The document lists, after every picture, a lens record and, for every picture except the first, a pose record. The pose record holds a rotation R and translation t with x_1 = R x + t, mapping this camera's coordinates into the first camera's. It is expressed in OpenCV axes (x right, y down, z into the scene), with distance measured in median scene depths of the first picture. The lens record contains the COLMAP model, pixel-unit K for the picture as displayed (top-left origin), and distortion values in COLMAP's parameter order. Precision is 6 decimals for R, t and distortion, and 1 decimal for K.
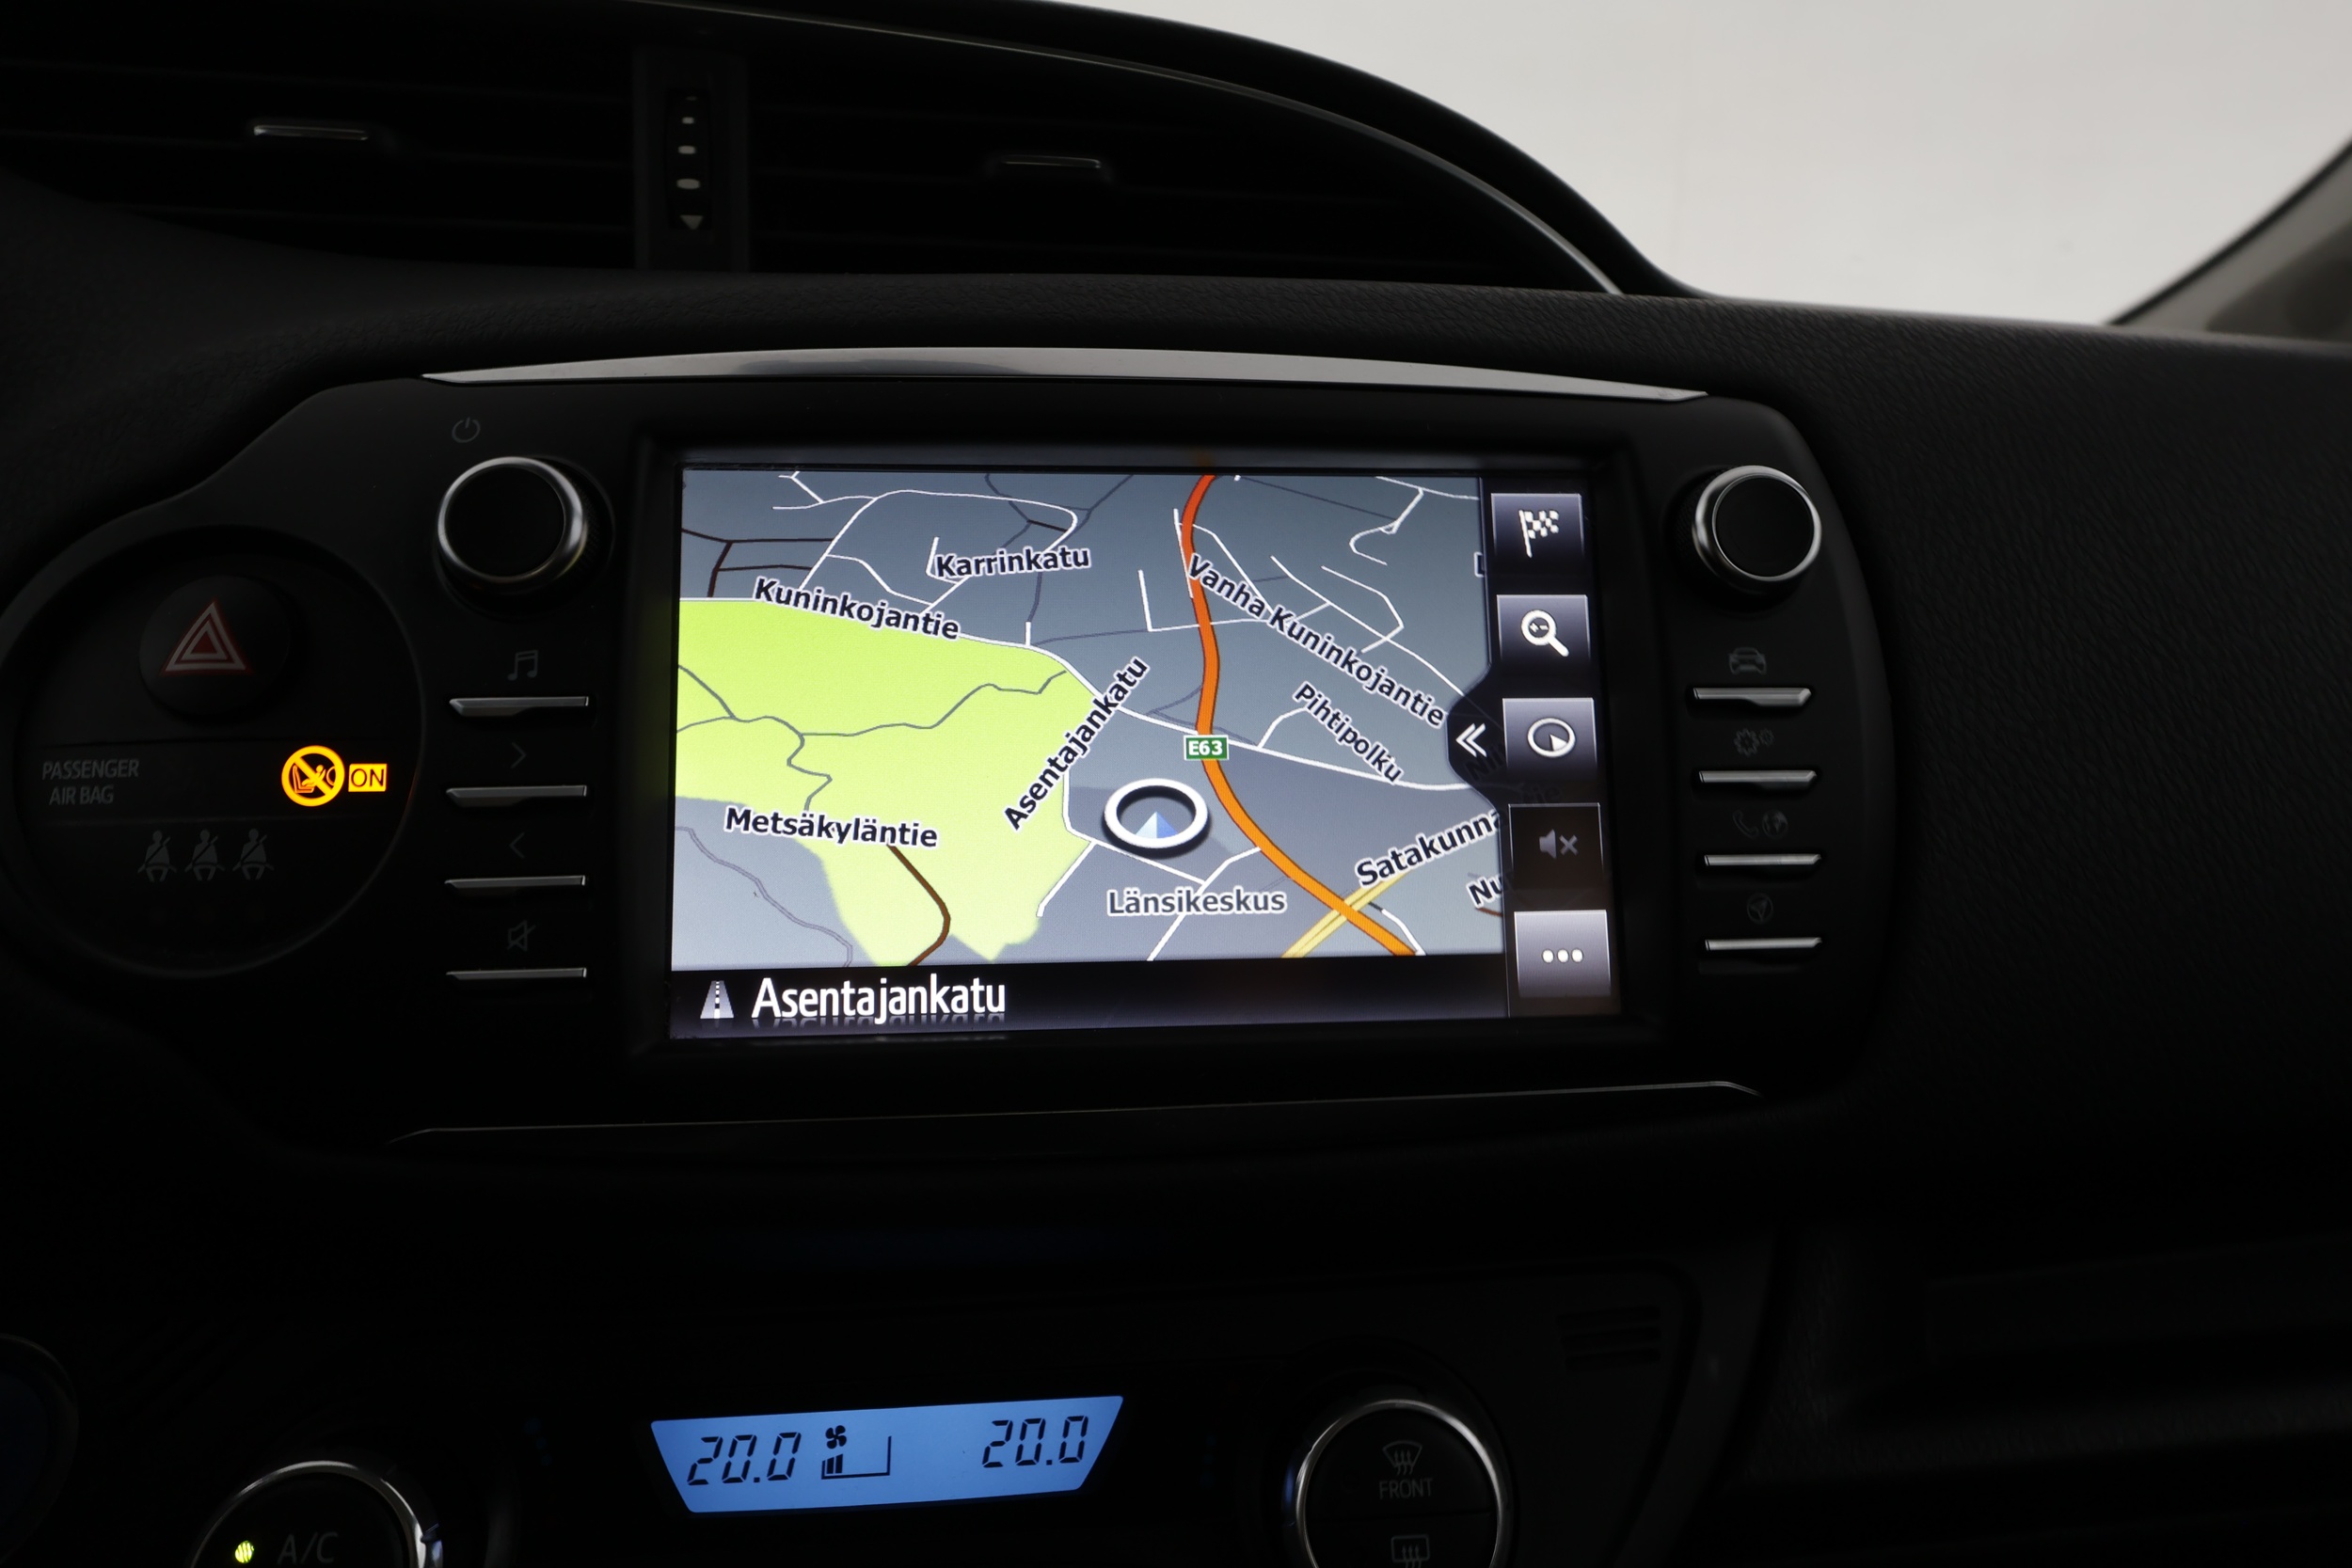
lens RADIAL K [[1359.0, 0, 1176.0], [0, 1359.0, 784.0], [0, 0, 1]] dist [-0.011699, -0.000191]
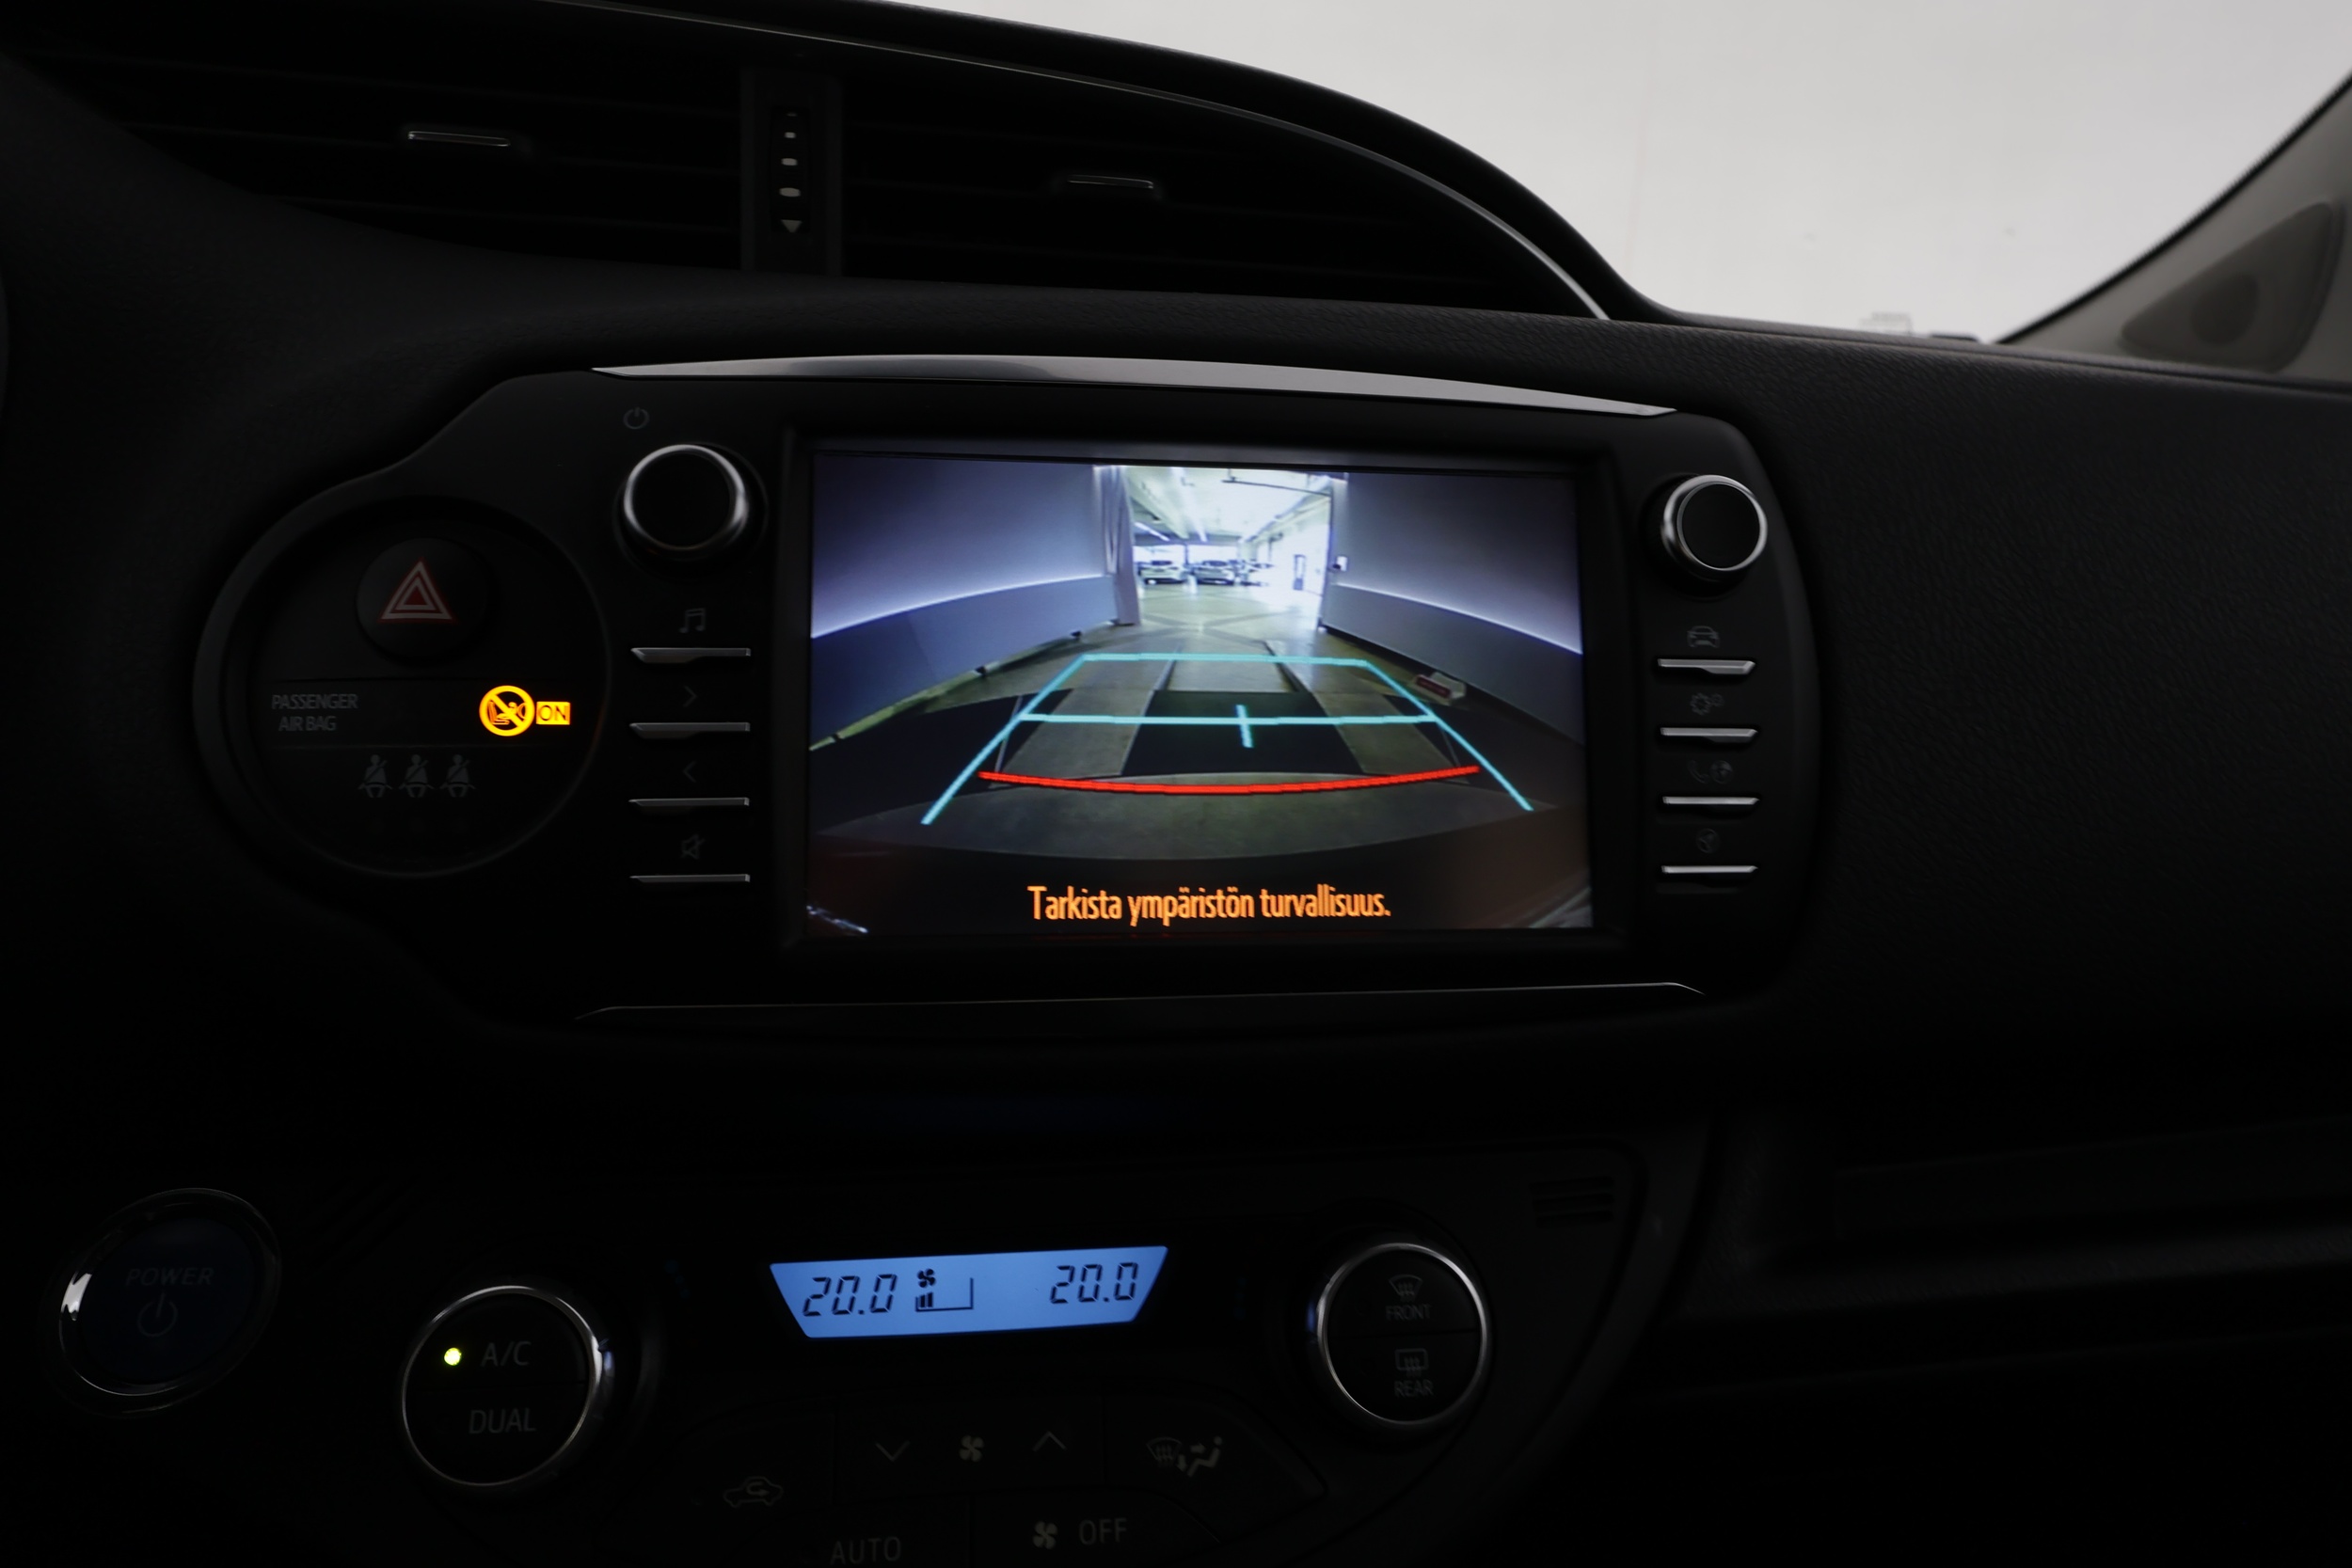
lens RADIAL K [[1359.0, 0, 1176.0], [0, 1359.0, 784.0], [0, 0, 1]] dist [-0.011699, -0.000191]
pose [[0.999116, 0.015576, 0.039054, -0.091786], [-0.016828, 0.999349, 0.031918, 0.009557], [-0.038531, -0.032547, 0.998727, -0.190167]]
